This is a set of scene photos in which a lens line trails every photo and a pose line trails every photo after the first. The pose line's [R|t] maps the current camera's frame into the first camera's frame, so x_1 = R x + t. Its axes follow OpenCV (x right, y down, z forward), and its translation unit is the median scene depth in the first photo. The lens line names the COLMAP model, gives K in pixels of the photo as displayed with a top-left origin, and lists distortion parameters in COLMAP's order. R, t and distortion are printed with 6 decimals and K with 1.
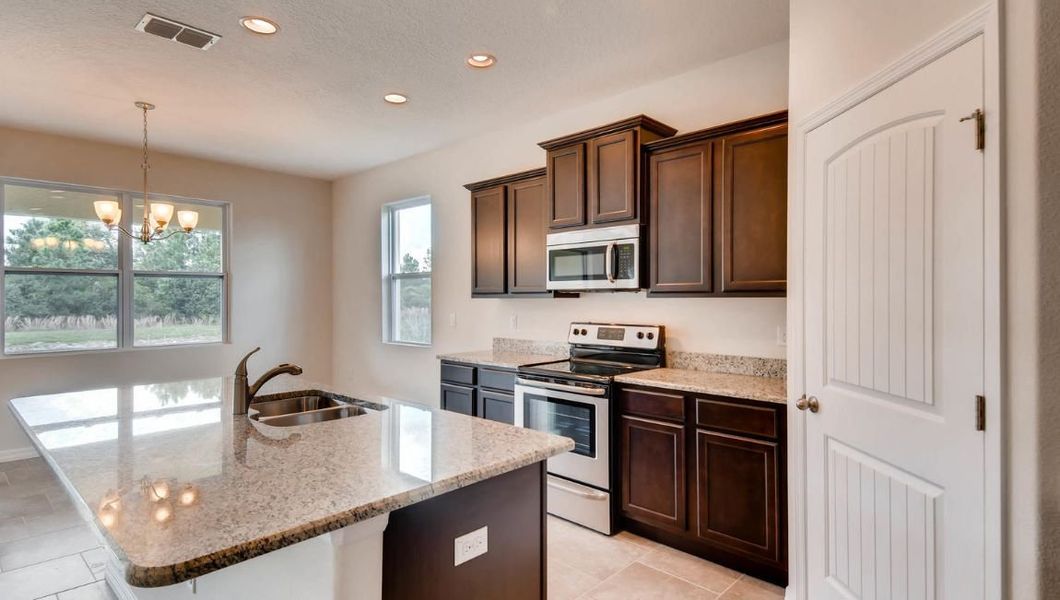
lens RADIAL K [[551.3, 0, 533.6], [0, 551.3, 298.1], [0, 0, 1]] dist [0.020622, -0.000437]
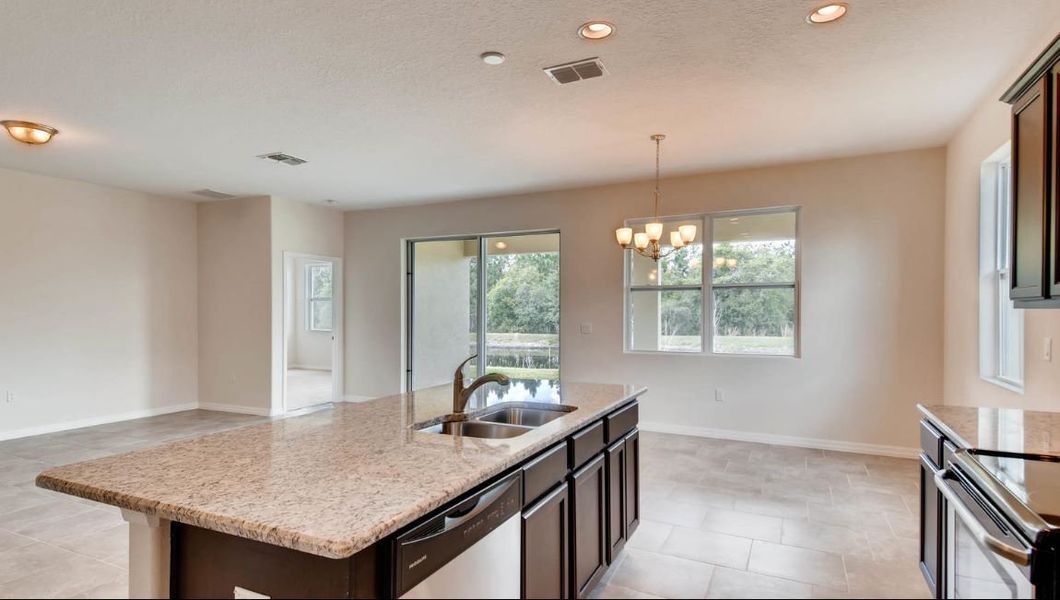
lens RADIAL K [[551.3, 0, 527.4], [0, 551.3, 310.0], [0, 0, 1]] dist [0.020622, -0.000437]
pose [[0.290517, 0.000958, -0.956869, 0.292847], [0.000919, 0.999999, 0.001280, 0.000873], [0.956870, -0.001252, 0.290515, 0.422525]]
